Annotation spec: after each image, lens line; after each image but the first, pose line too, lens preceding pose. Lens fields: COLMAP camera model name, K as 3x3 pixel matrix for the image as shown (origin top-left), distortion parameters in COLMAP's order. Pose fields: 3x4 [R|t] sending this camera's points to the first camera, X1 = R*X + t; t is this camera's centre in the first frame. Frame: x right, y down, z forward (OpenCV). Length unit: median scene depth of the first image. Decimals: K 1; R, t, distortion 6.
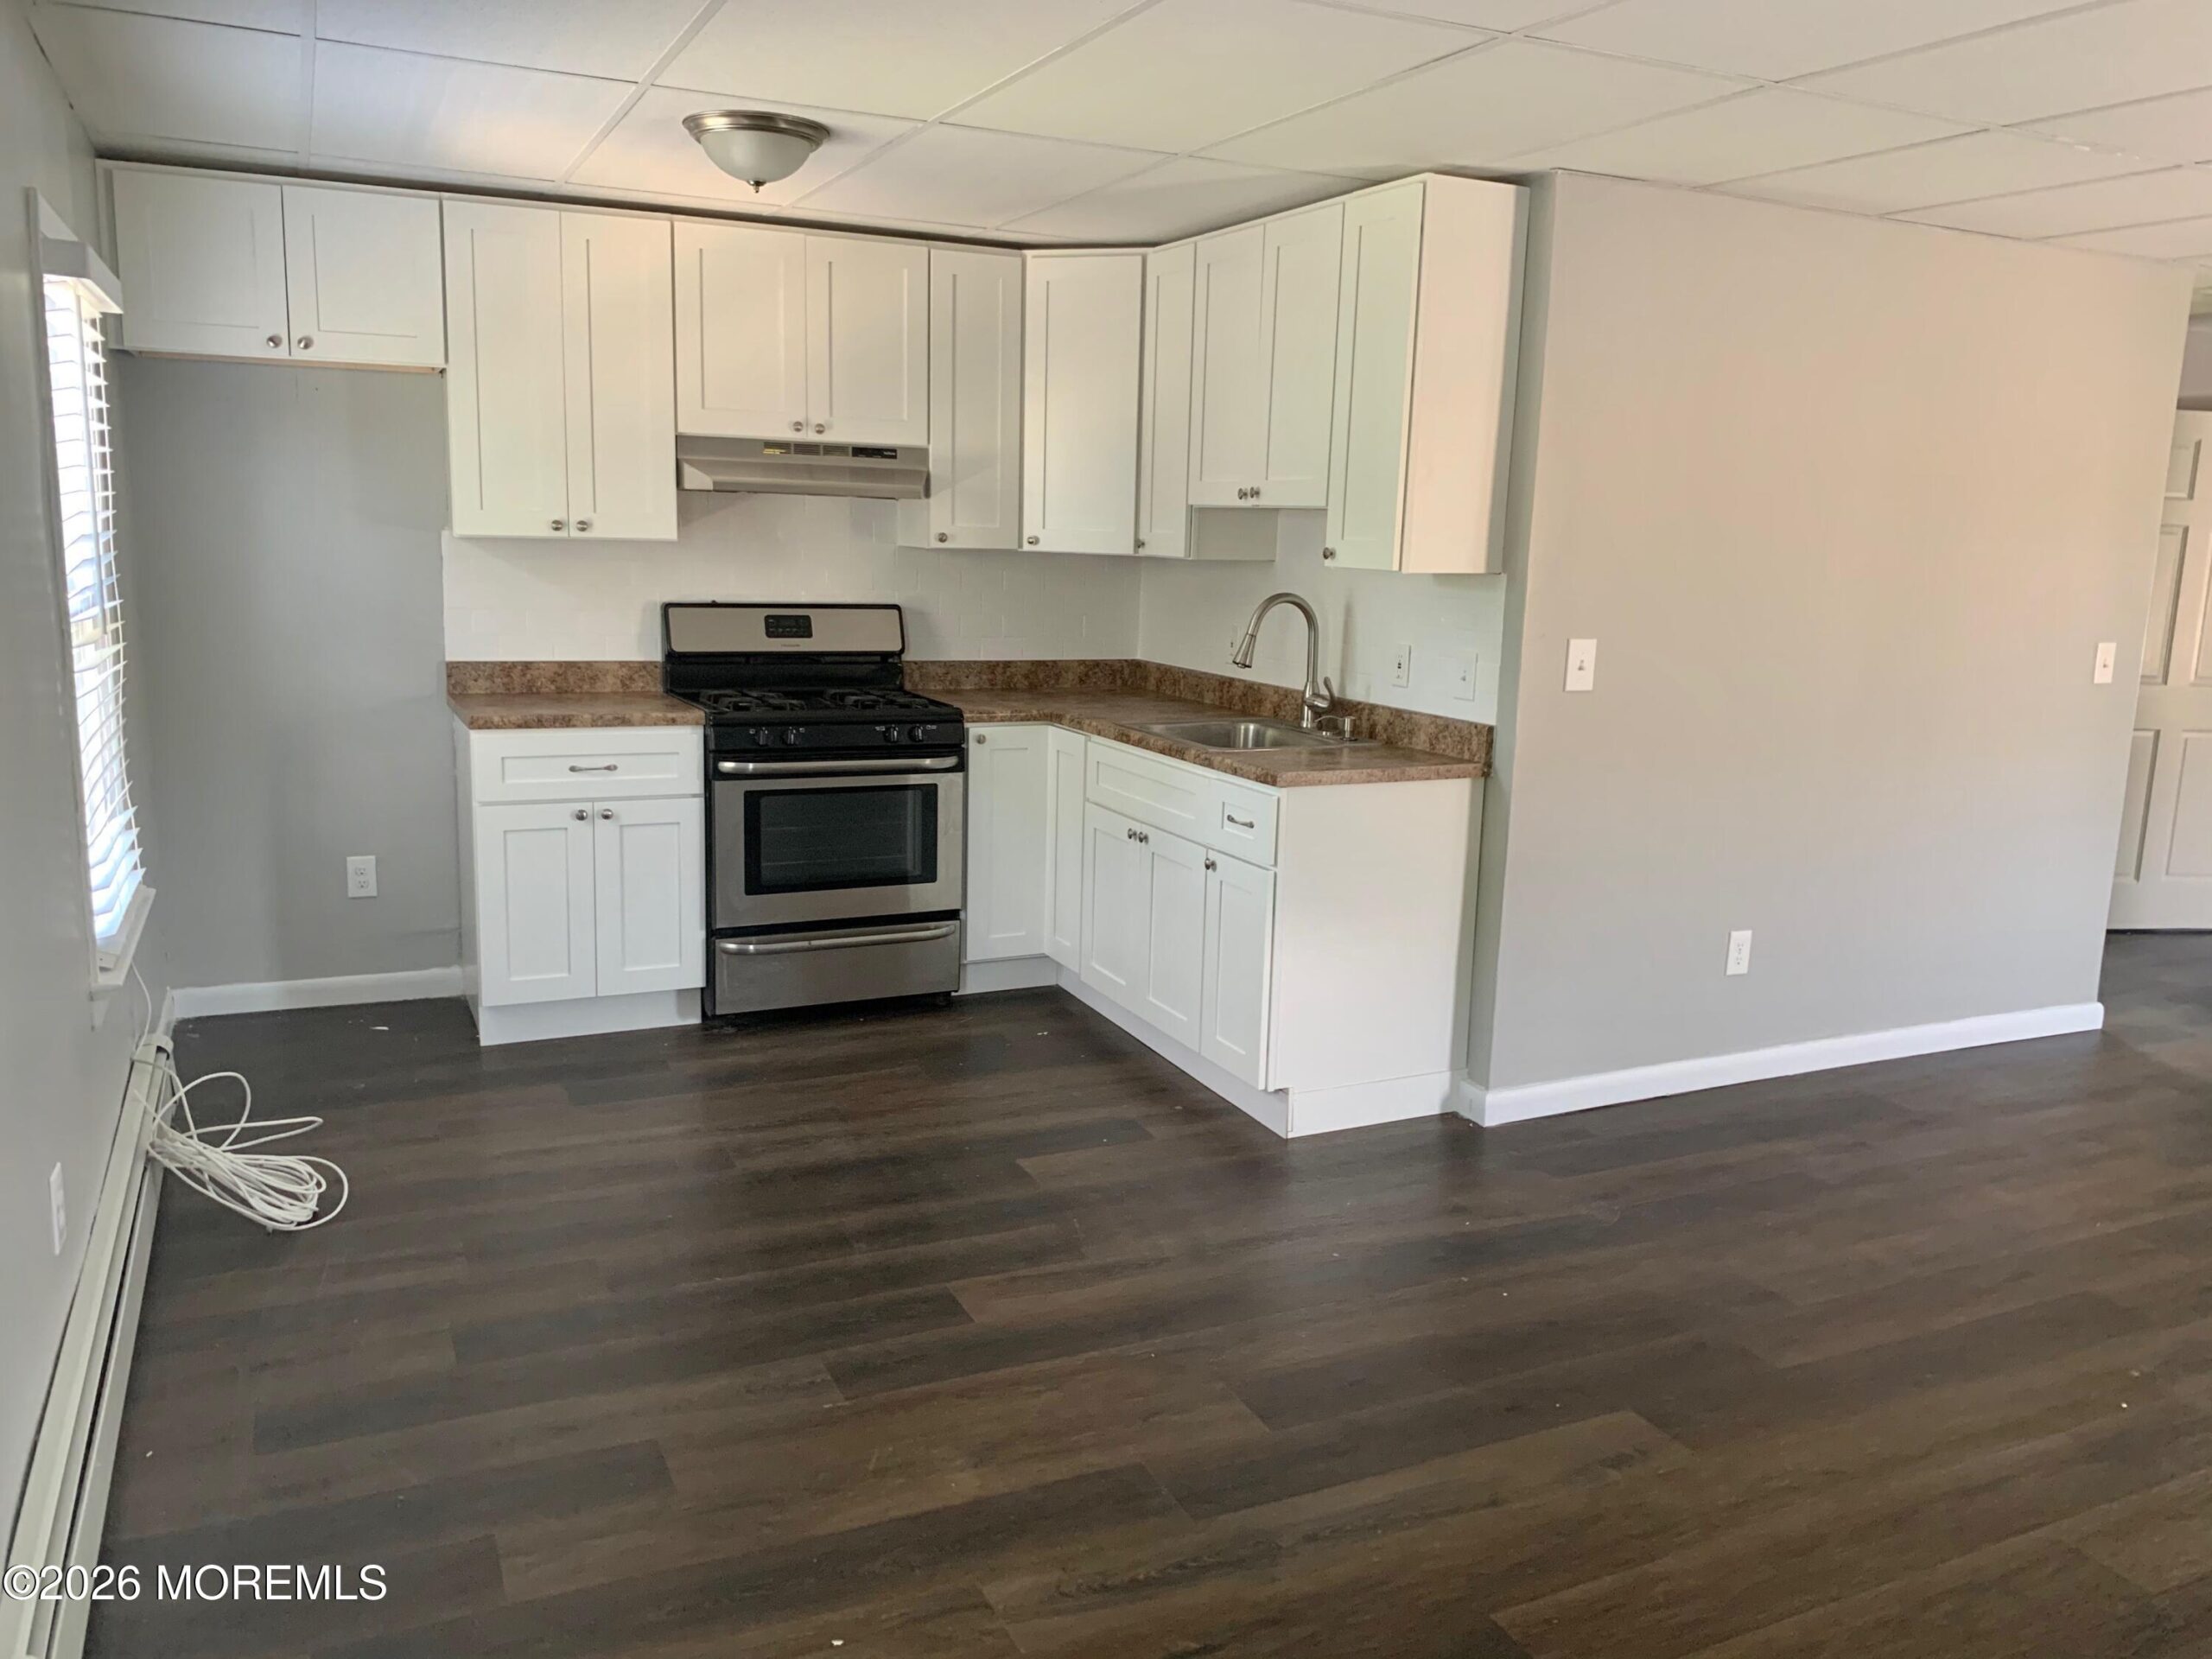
lens RADIAL K [[1724.0, 0, 1118.6], [0, 1724.0, 821.7], [0, 0, 1]] dist [0.035381, -0.028923]
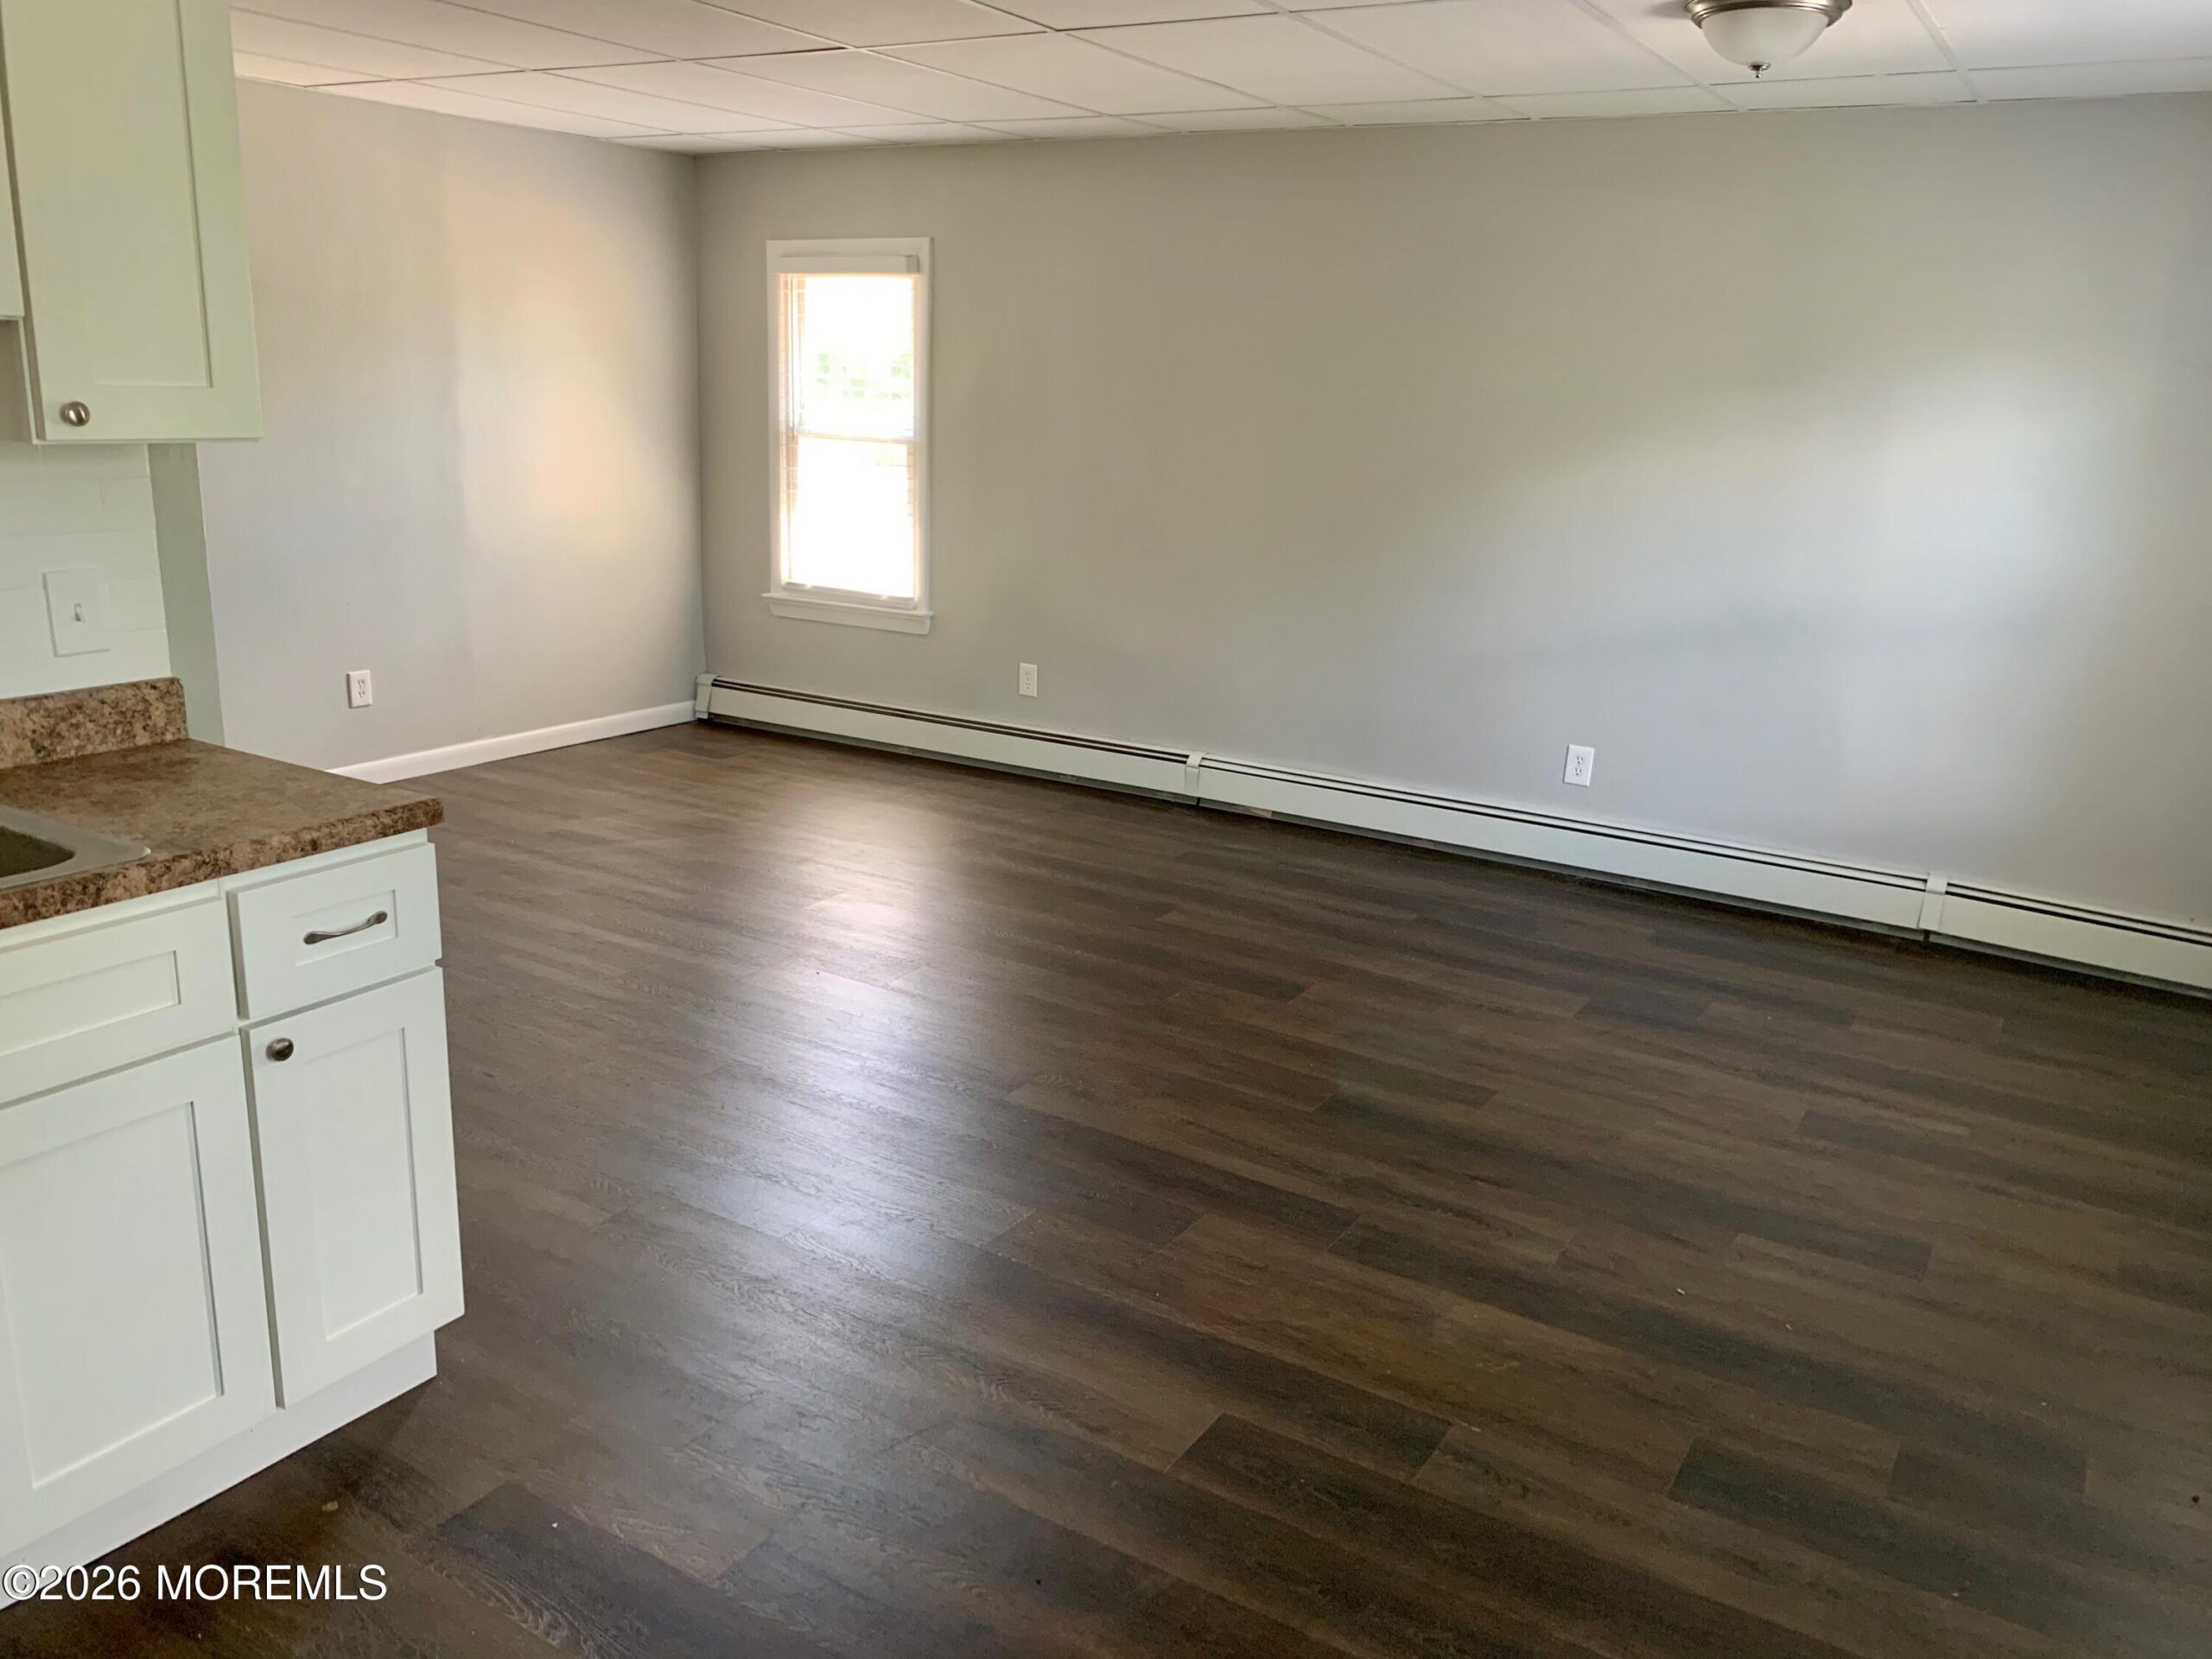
lens RADIAL K [[1724.0, 0, 1118.6], [0, 1724.0, 821.7], [0, 0, 1]] dist [0.035381, -0.028923]
pose [[-0.549748, -0.262331, 0.793070, -0.484980], [0.090390, 0.925152, 0.368678, -0.209181], [-0.830426, 0.274365, -0.484888, 1.049582]]
